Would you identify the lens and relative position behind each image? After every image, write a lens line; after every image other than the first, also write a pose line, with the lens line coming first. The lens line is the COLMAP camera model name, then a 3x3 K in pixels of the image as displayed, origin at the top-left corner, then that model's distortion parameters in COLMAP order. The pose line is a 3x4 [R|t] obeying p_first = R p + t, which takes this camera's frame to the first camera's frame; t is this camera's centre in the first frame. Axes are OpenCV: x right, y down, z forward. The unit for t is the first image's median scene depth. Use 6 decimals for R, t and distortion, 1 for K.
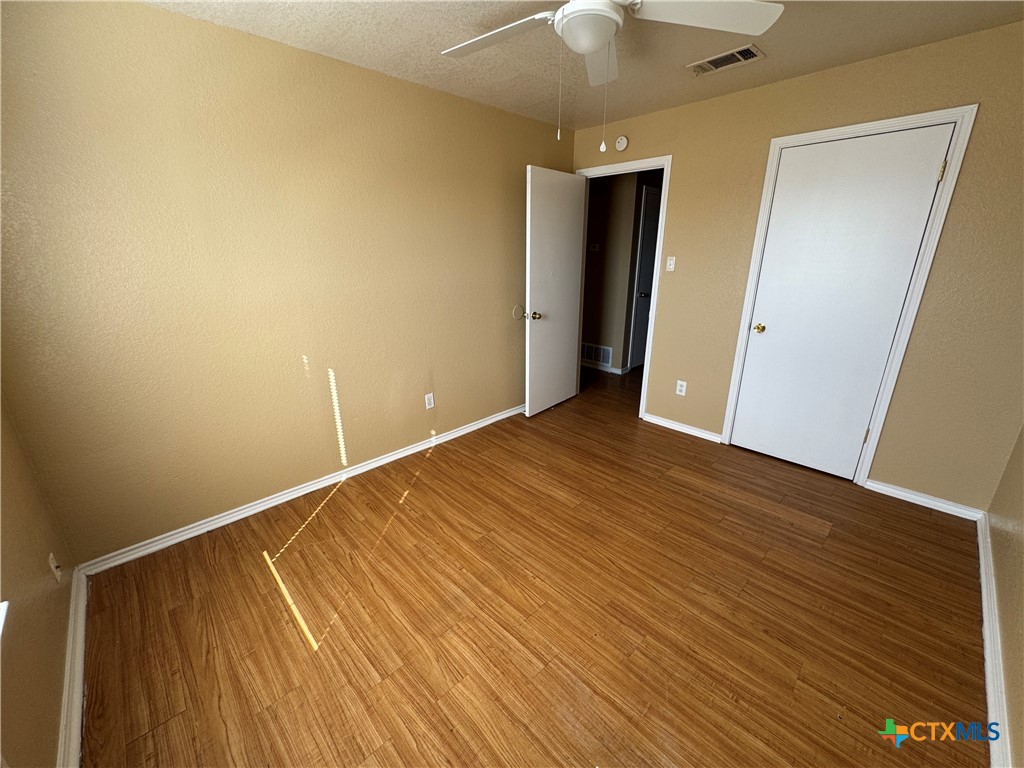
lens RADIAL K [[407.7, 0, 513.5], [0, 407.7, 382.3], [0, 0, 1]] dist [-0.000070, -0.000070]
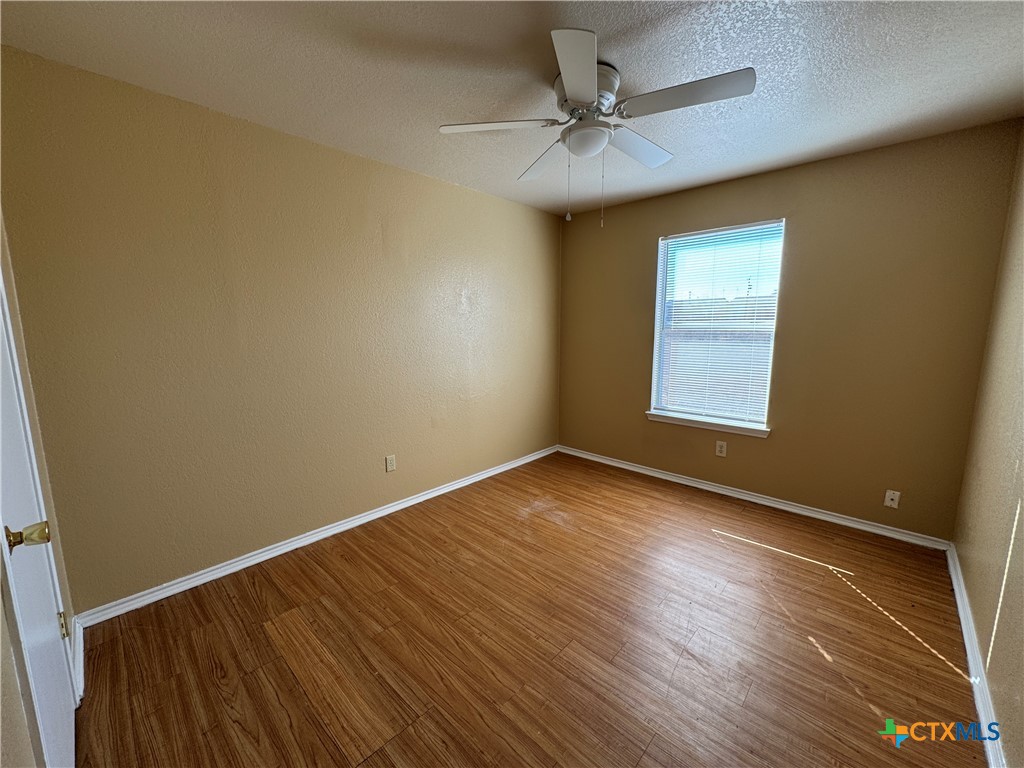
lens RADIAL K [[407.7, 0, 509.6], [0, 407.7, 387.8], [0, 0, 1]] dist [-0.000070, -0.000070]
pose [[-0.999084, 0.015733, -0.039805, 0.347417], [-0.004223, 0.889220, 0.457460, -0.535497], [0.042593, 0.457209, -0.888339, 1.763869]]
